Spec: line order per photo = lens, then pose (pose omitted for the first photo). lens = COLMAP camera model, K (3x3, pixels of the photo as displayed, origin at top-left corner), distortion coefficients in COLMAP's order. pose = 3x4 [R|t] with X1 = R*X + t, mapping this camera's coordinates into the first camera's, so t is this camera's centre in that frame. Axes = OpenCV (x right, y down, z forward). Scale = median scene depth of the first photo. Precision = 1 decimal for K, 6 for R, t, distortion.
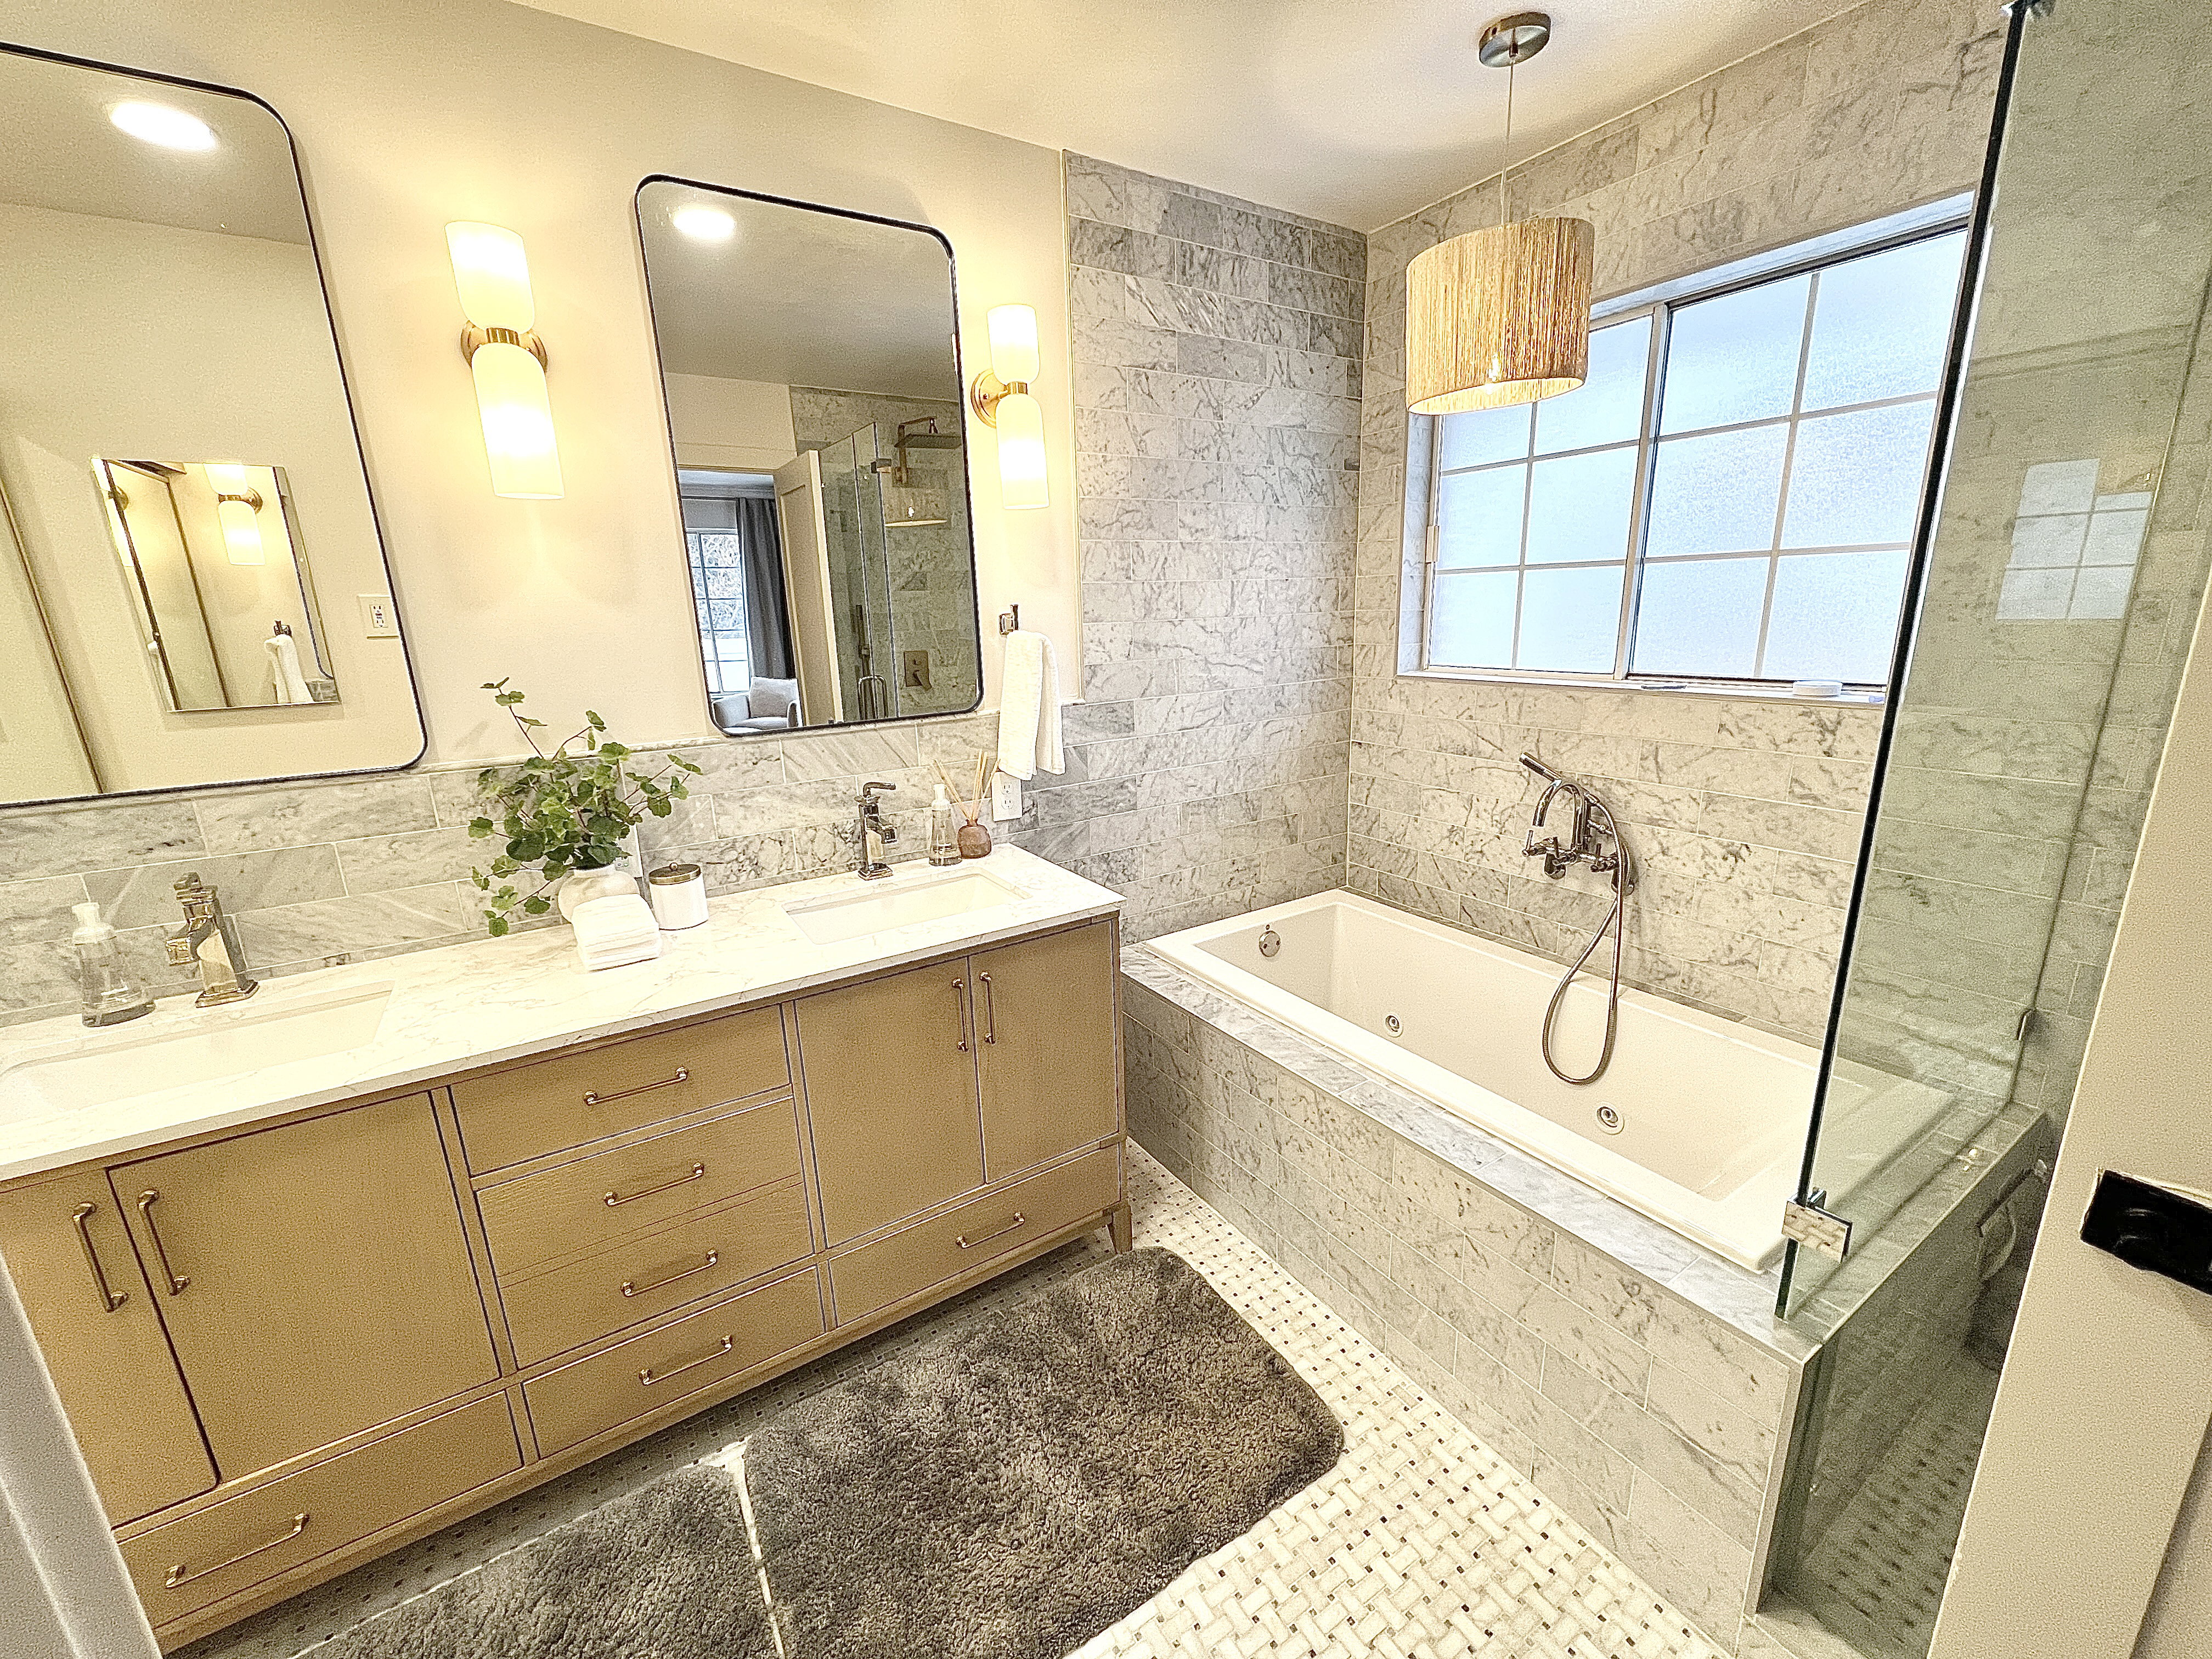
lens RADIAL K [[878.5, 0, 1106.0], [0, 878.5, 829.5], [0, 0, 1]] dist [-0.000828, 0.000053]
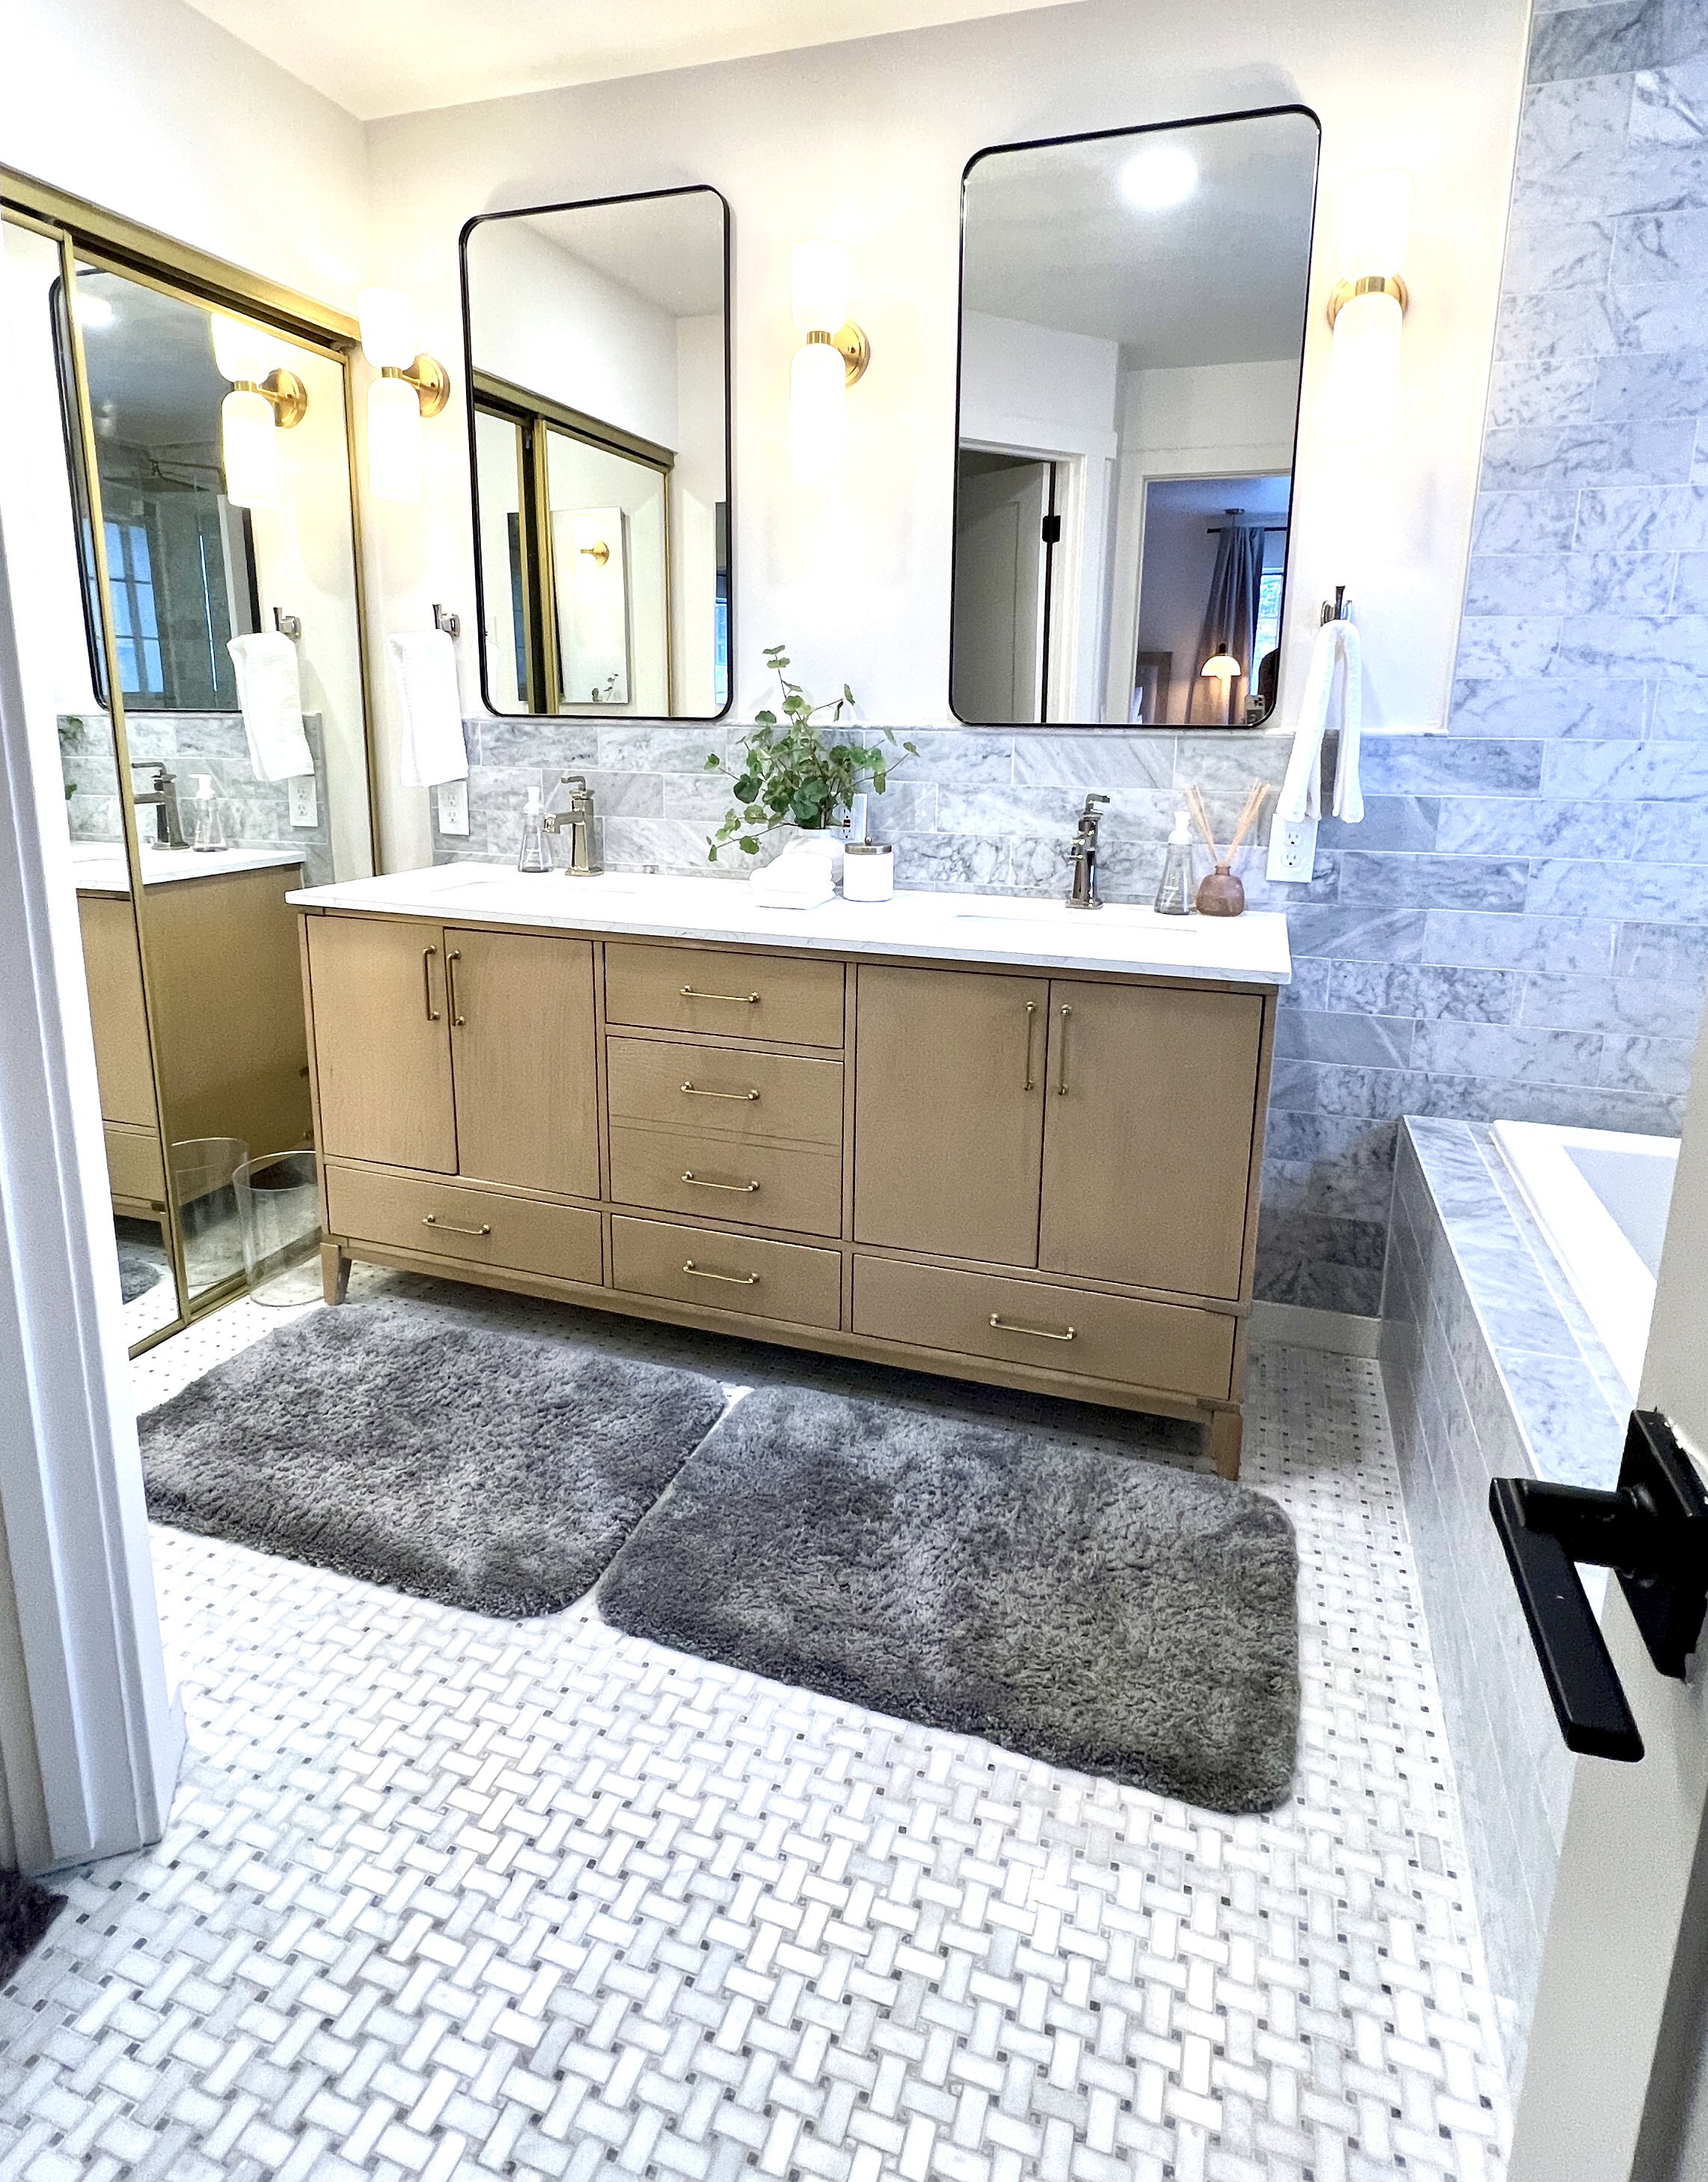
lens RADIAL K [[1203.0, 0, 851.4], [0, 1203.0, 957.9], [0, 0, 1]] dist [-0.000898, 0.001035]
pose [[0.632819, 0.195410, -0.749237, 0.427806], [-0.224187, 0.972425, 0.064268, 0.068675], [0.741135, 0.127299, 0.659177, 0.072472]]
